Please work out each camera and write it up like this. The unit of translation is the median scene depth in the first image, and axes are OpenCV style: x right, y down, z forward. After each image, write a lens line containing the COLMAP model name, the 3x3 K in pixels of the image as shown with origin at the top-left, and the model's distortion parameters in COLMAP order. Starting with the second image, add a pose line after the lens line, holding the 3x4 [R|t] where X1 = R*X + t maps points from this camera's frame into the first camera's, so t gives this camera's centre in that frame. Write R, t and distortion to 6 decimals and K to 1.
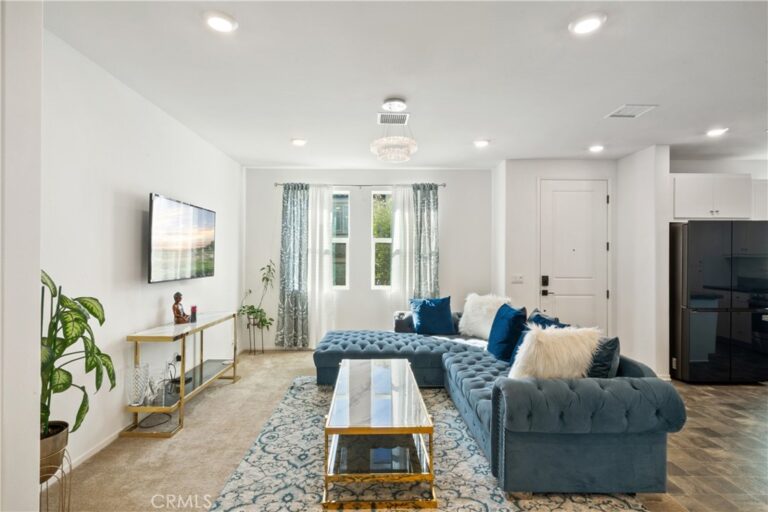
lens RADIAL K [[381.8, 0, 384.0], [0, 381.8, 256.0], [0, 0, 1]] dist [-0.001665, -0.000188]
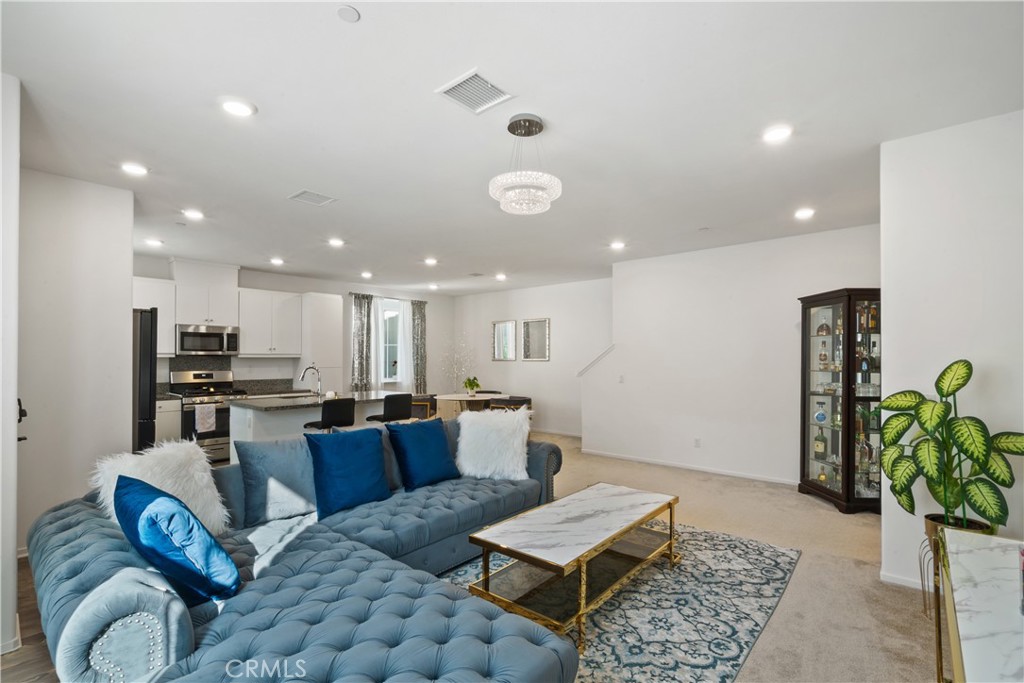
lens RADIAL K [[476.1, 0, 489.8], [0, 476.1, 346.2], [0, 0, 1]] dist [-0.000221, -0.000024]
pose [[-0.721728, 0.009014, 0.692118, -0.296544], [-0.005806, 0.999801, -0.019076, -0.002712], [-0.692152, -0.017786, -0.721532, 0.960169]]
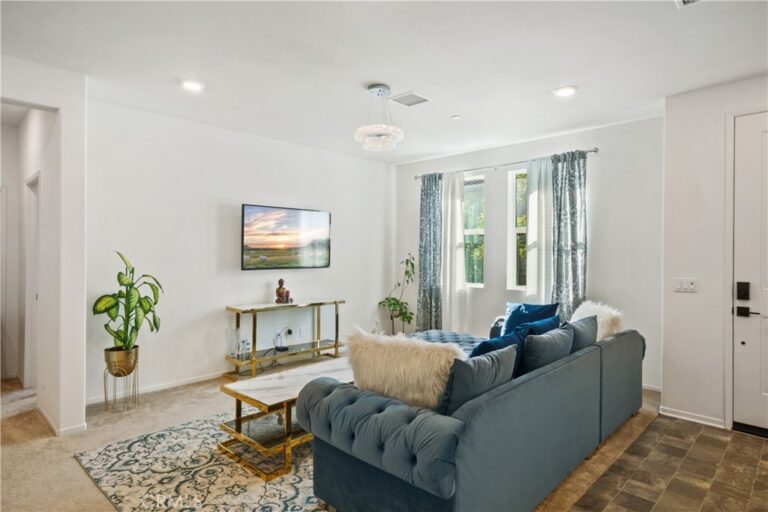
lens RADIAL K [[440.3, 0, 381.2], [0, 440.3, 252.4], [0, 0, 1]] dist [0.007657, 0.001331]
pose [[0.705265, -0.000511, -0.708943, 0.471293], [0.002987, 0.999993, 0.002250, 0.003157], [0.708937, -0.003705, 0.705262, 0.131517]]
